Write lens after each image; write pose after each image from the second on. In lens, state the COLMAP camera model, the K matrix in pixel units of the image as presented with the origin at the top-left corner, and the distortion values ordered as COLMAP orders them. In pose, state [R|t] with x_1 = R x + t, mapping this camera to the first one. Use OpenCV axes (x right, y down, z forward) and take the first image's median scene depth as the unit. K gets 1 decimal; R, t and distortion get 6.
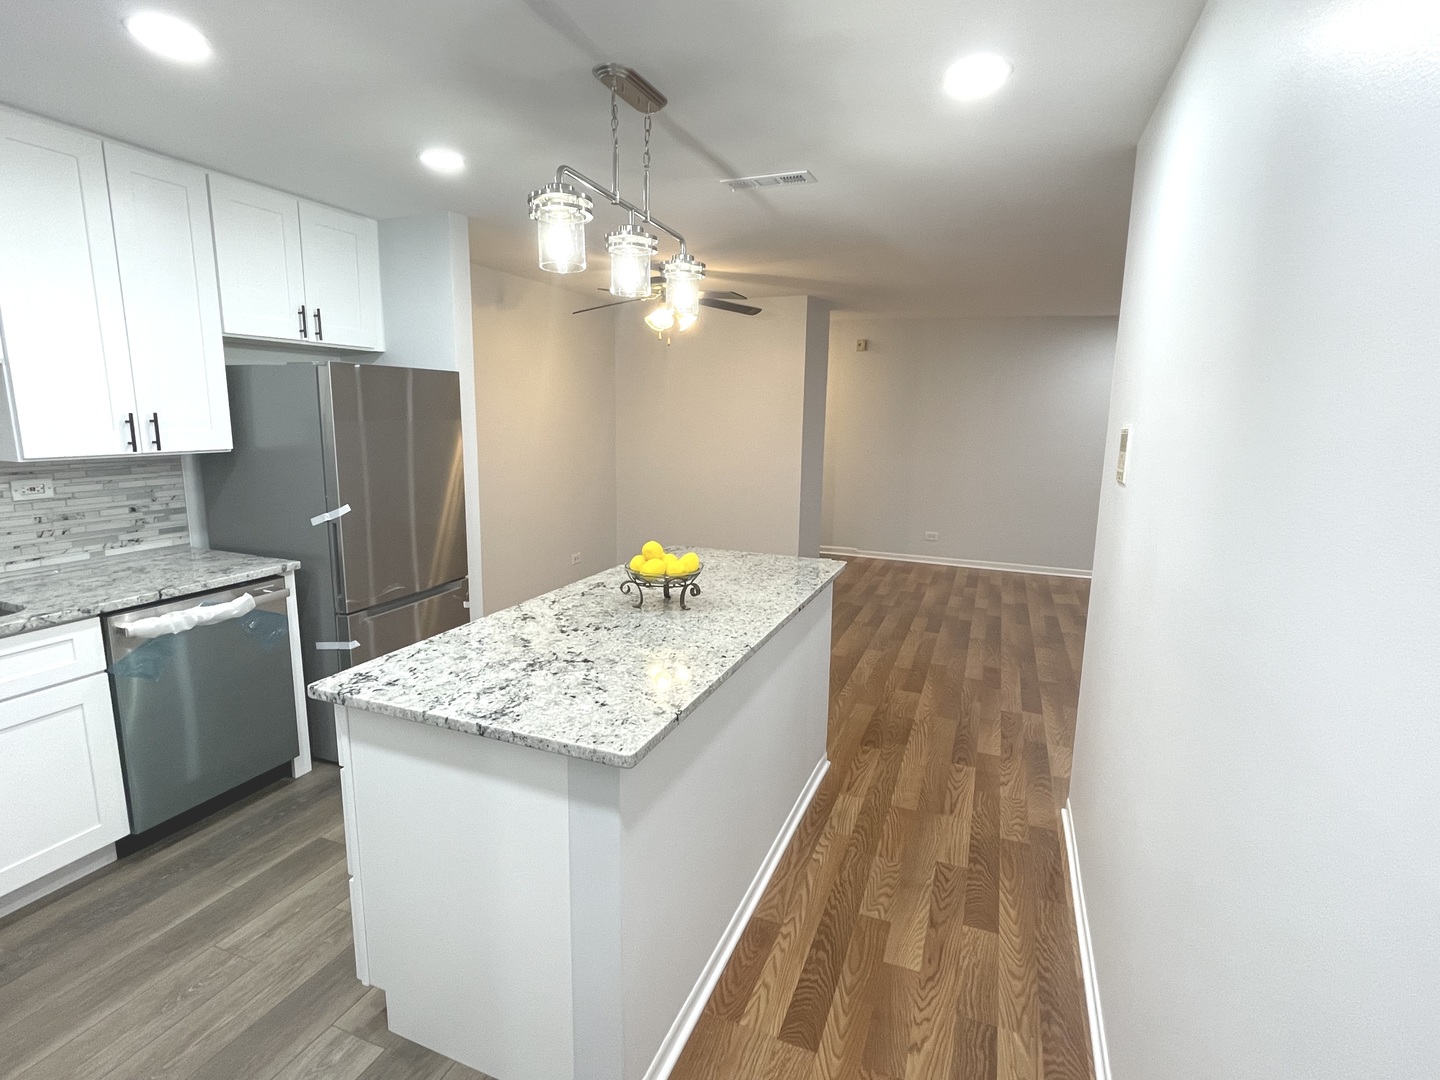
lens RADIAL K [[714.2, 0, 721.4], [0, 714.2, 537.0], [0, 0, 1]] dist [-0.004689, -0.002647]
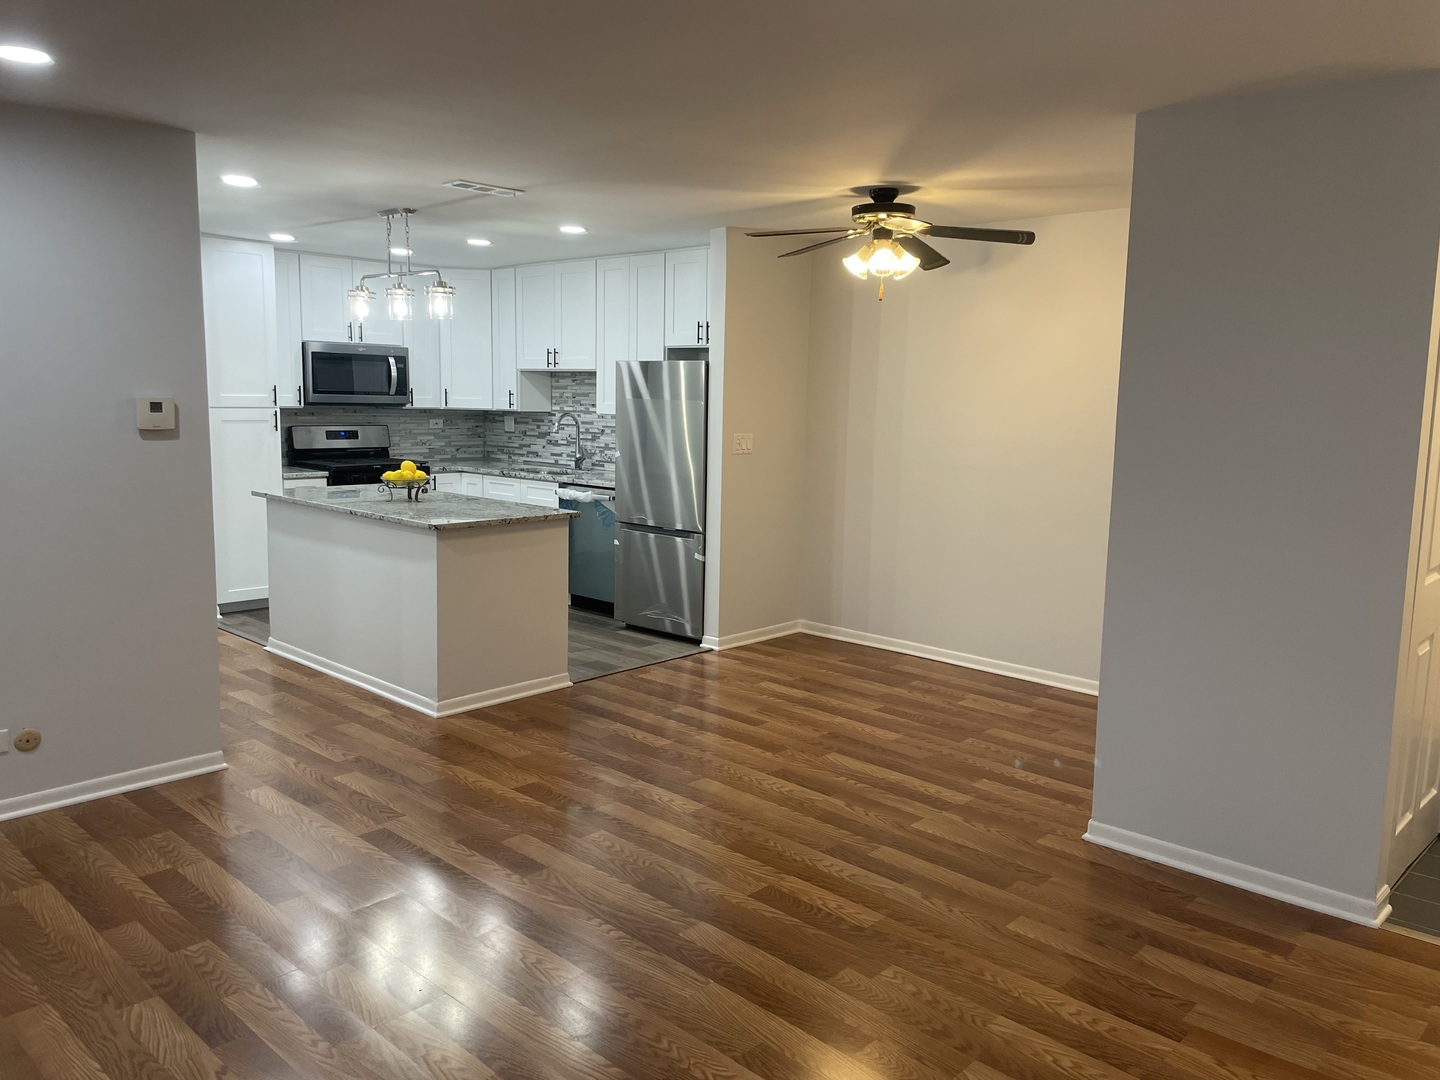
lens RADIAL K [[1087.0, 0, 728.7], [0, 1087.0, 528.6], [0, 0, 1]] dist [0.077390, -0.089107]
pose [[-0.370906, 0.098846, -0.923395, 2.114735], [-0.184341, 0.966697, 0.177527, -0.460034], [0.910191, 0.236065, -0.340333, 2.728340]]
